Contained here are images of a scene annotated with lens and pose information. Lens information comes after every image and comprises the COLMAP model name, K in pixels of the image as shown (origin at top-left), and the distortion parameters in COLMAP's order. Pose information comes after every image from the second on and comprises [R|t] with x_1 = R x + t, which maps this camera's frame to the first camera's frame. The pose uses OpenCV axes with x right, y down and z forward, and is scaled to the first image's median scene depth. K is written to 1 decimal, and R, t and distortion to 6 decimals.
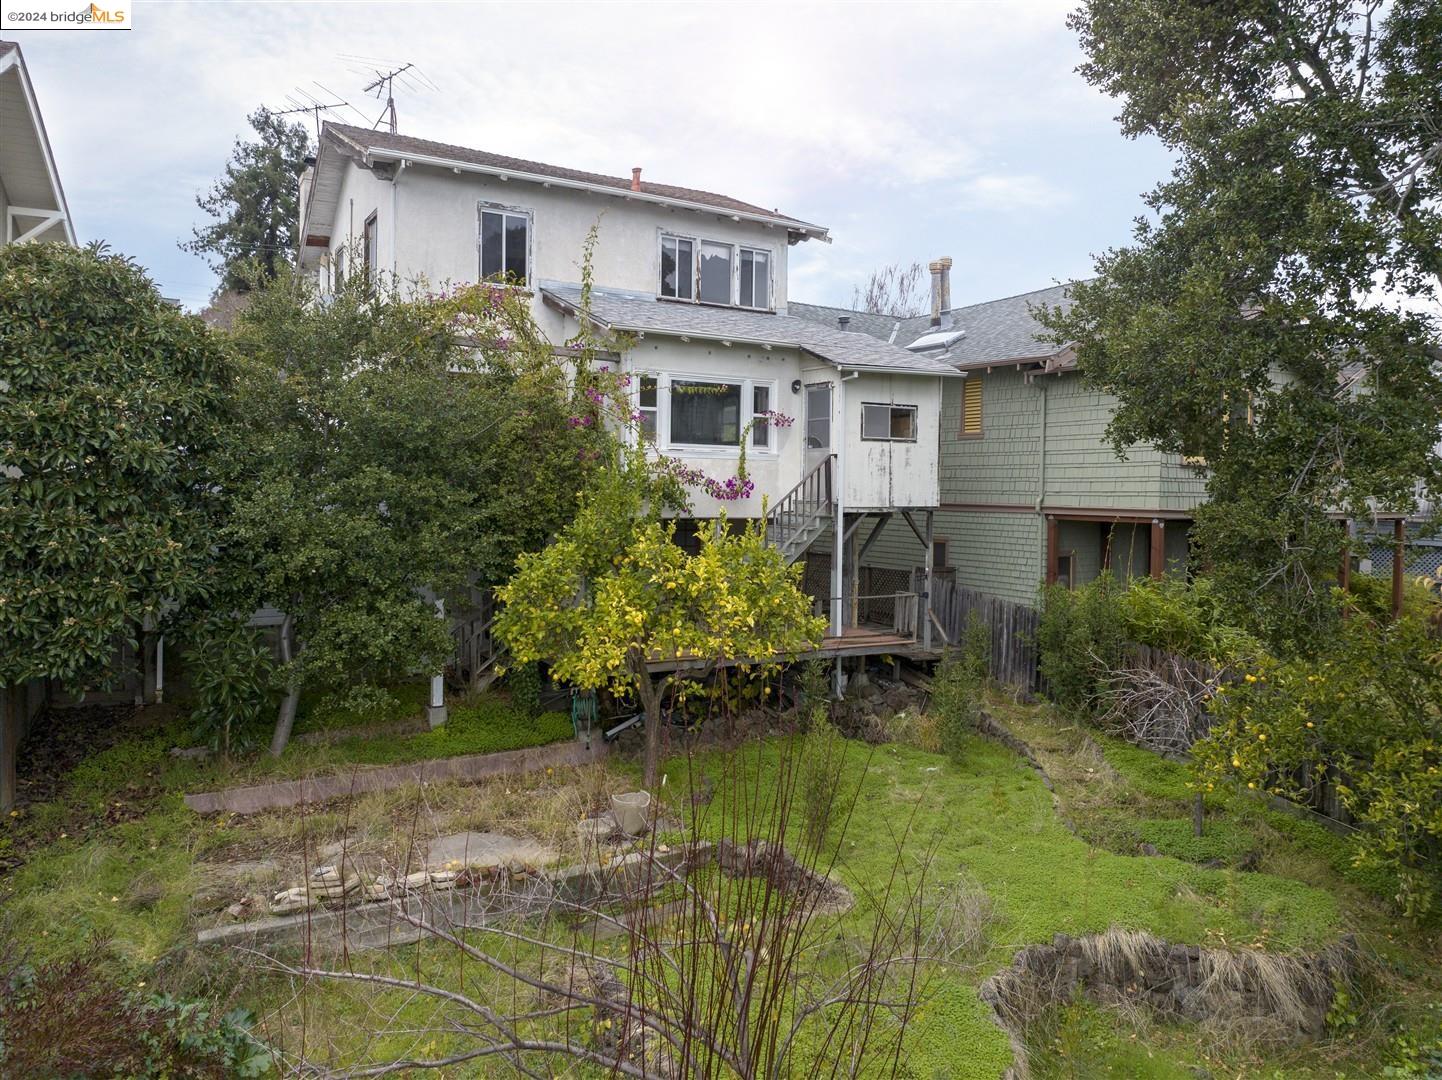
lens RADIAL K [[1011.7, 0, 728.9], [0, 1011.7, 540.0], [0, 0, 1]] dist [-0.038882, -0.004235]
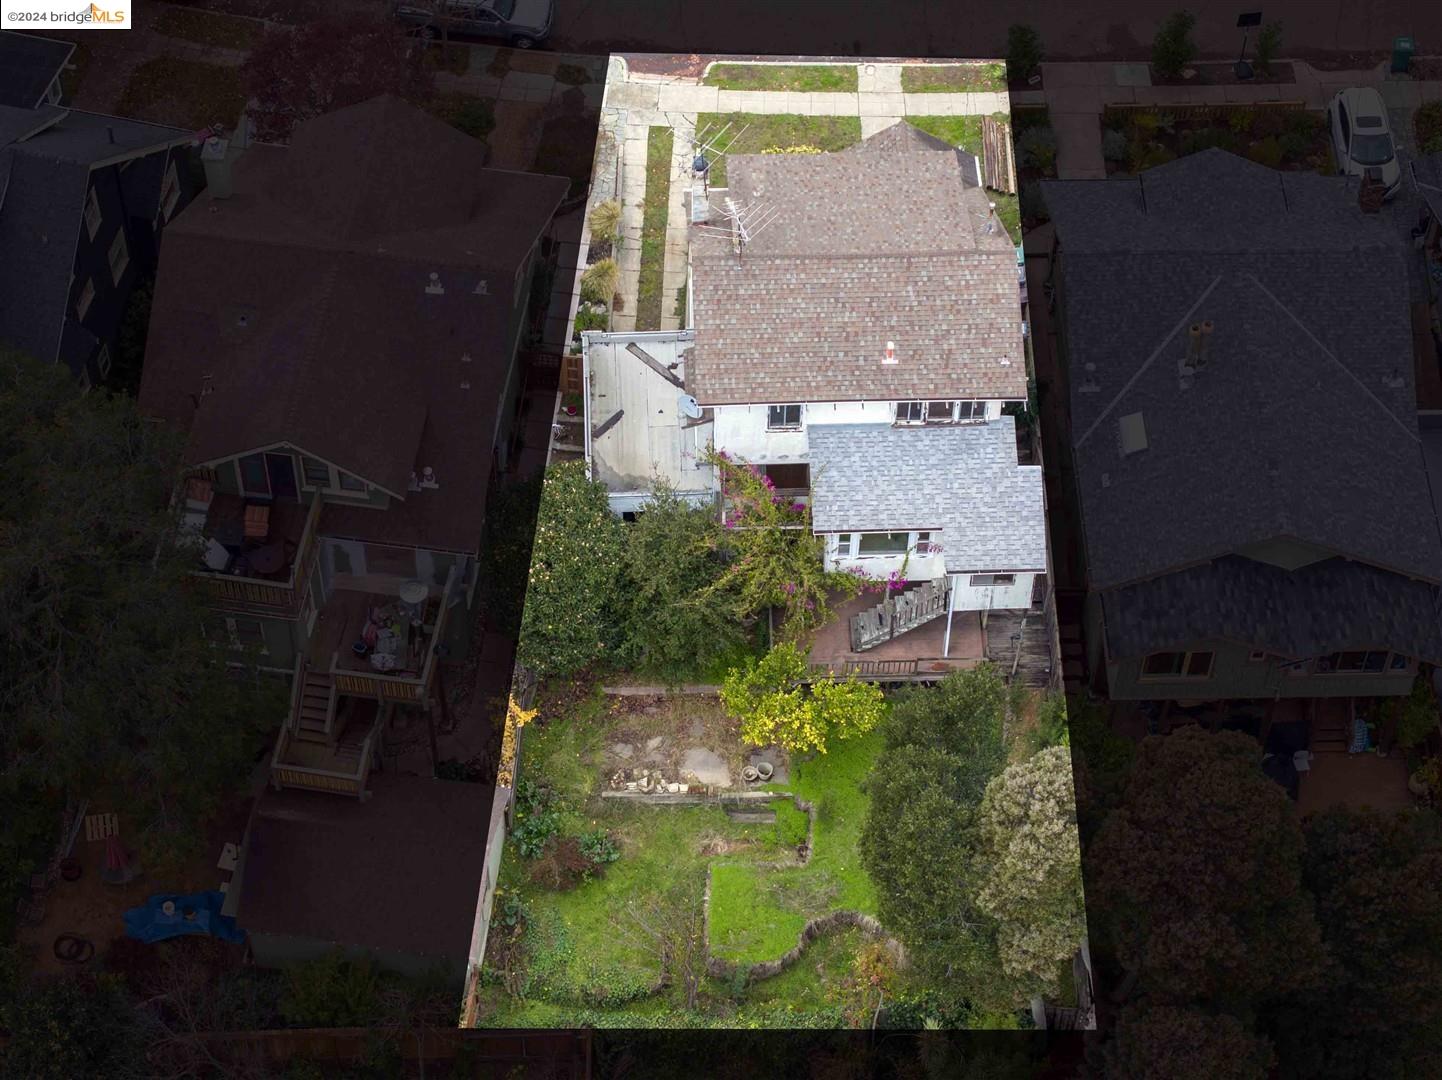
lens RADIAL K [[3278.8, 0, 720.0], [0, 3278.8, 541.6], [0, 0, 1]] dist [-0.221900, 0.000000]
pose [[0.873045, 0.391483, -0.290747, 1.310081], [-0.022593, 0.628065, 0.777833, -4.319092], [0.487117, -0.672514, 0.557173, -2.129933]]
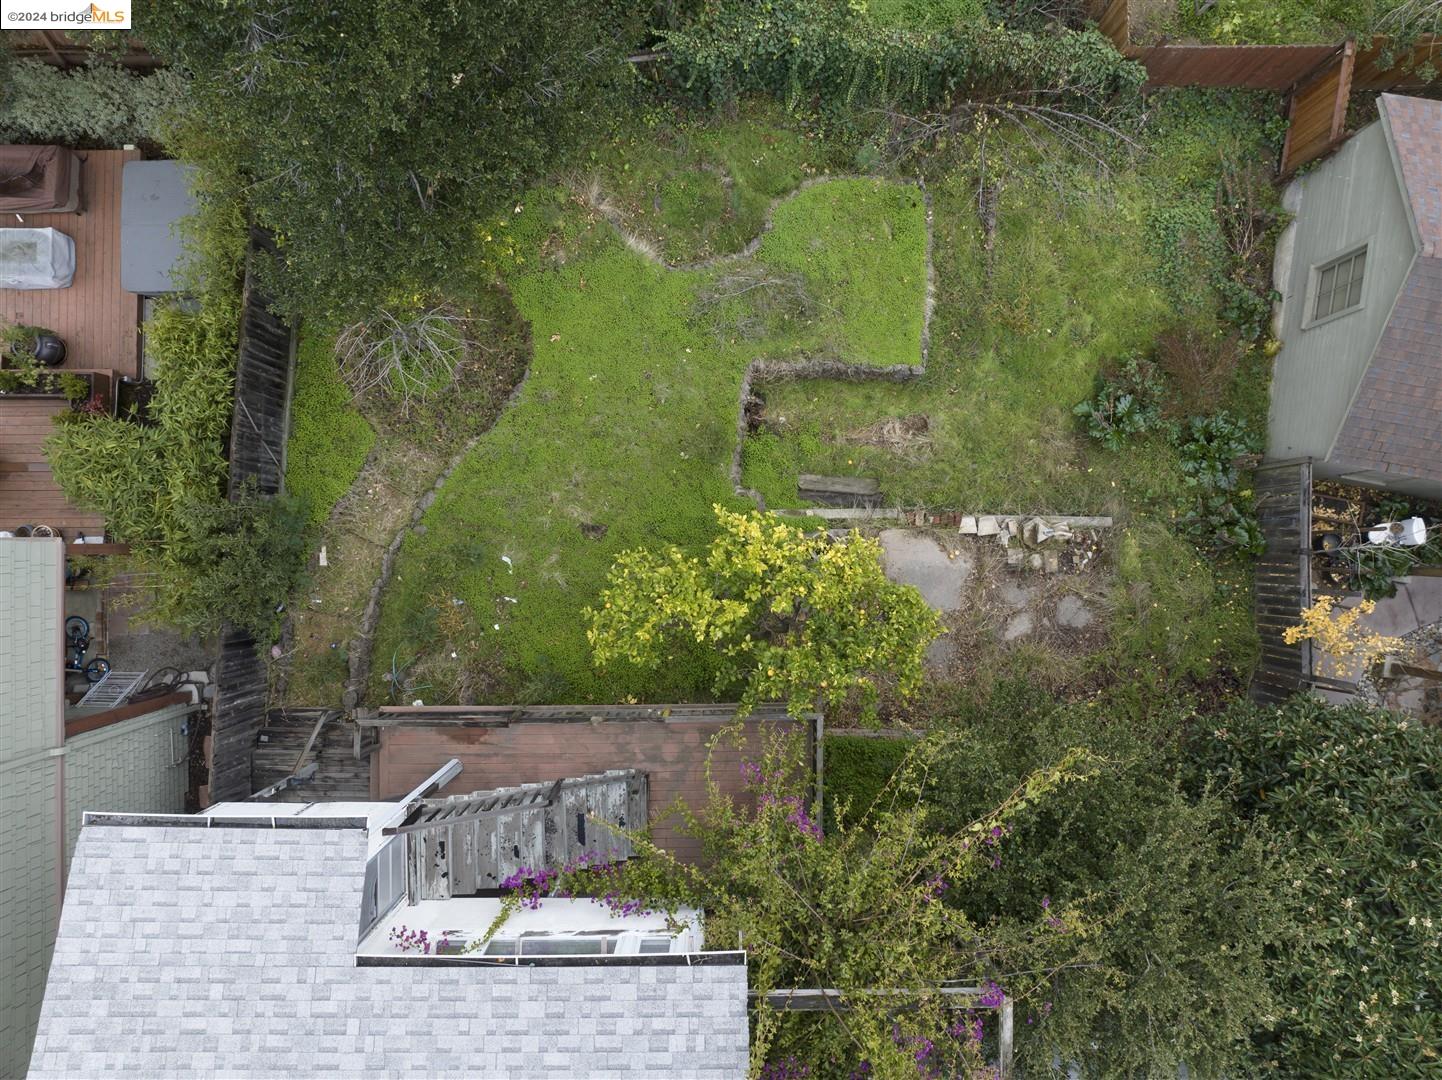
lens RADIAL K [[1011.7, 0, 720.9], [0, 1011.7, 544.3], [0, 0, 1]] dist [-0.038882, -0.004235]
pose [[-0.859025, -0.511789, -0.012129, 0.021897], [0.010852, -0.041891, 0.999063, -0.723398], [-0.511818, 0.858089, 0.041540, 0.710981]]
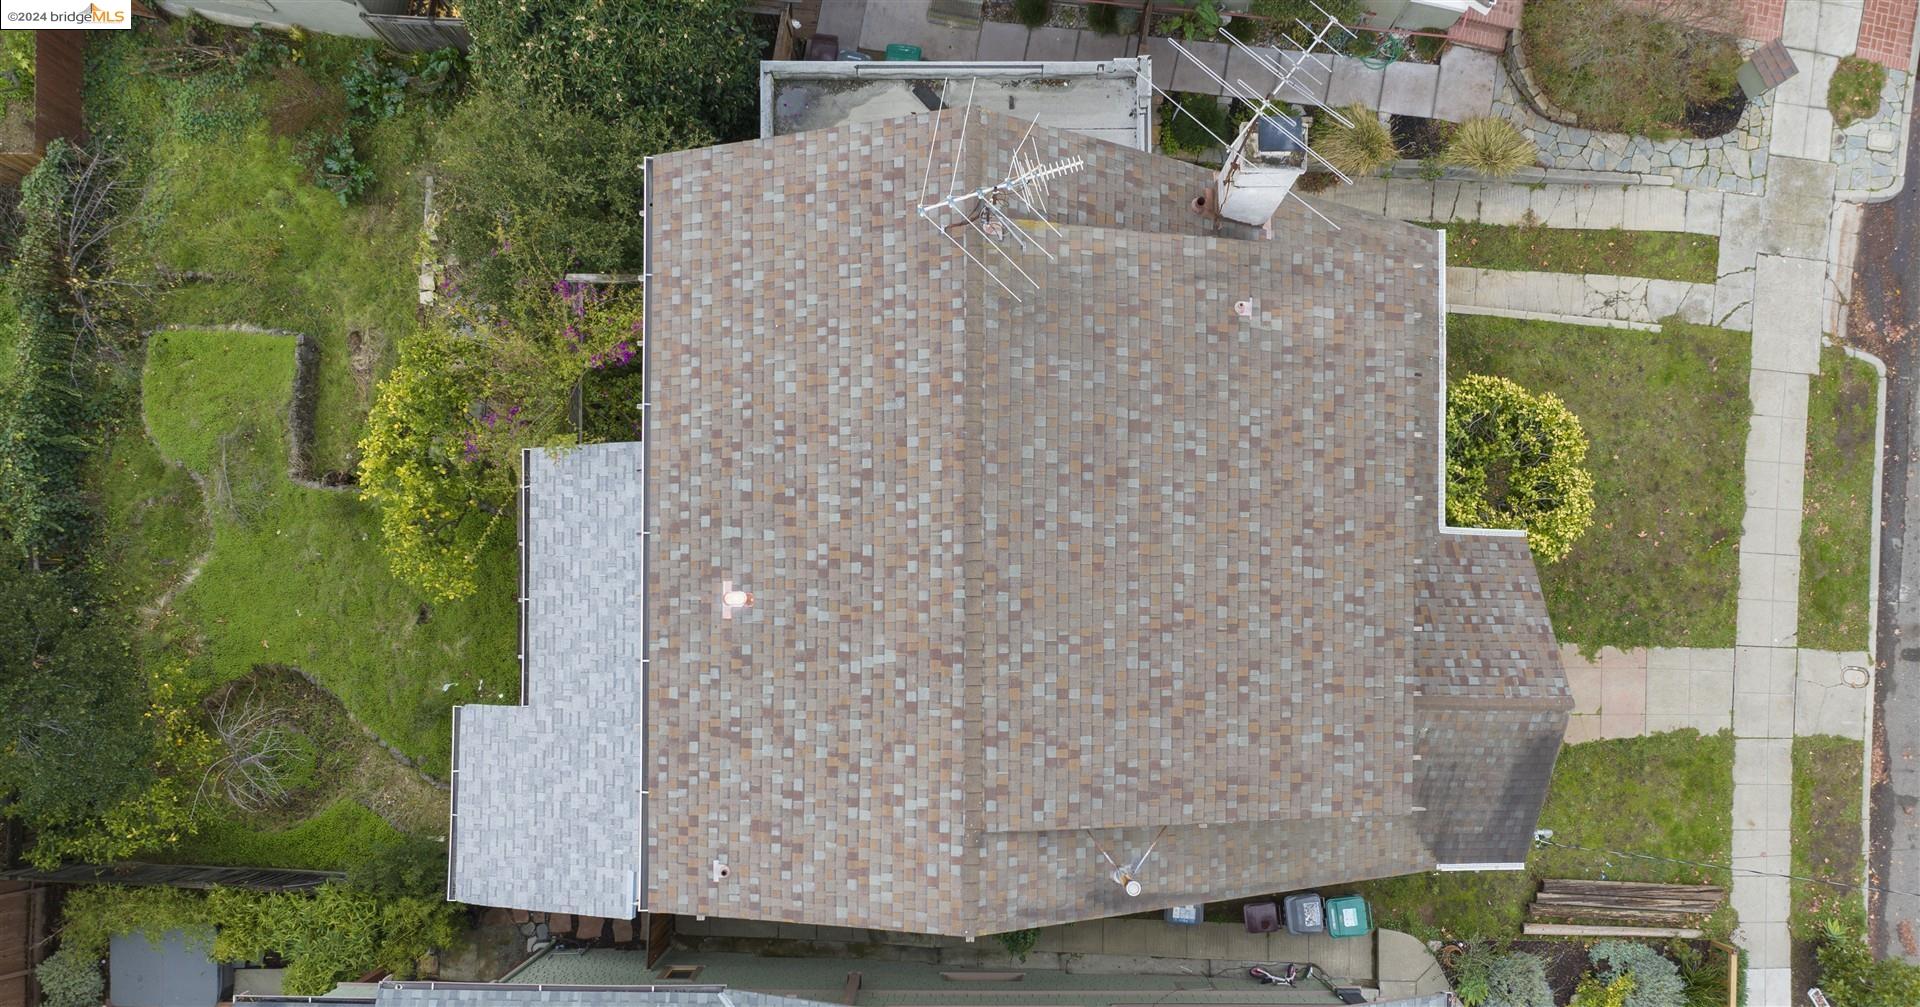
lens RADIAL K [[1445.8, 0, 1010.4], [0, 1445.8, 646.9], [0, 0, 1]] dist [-0.044053, 0.006032]
pose [[-0.527347, 0.849386, -0.021202, -0.155636], [-0.058304, -0.011281, 0.998235, -1.397121], [0.847647, 0.527652, 0.055472, 1.273259]]
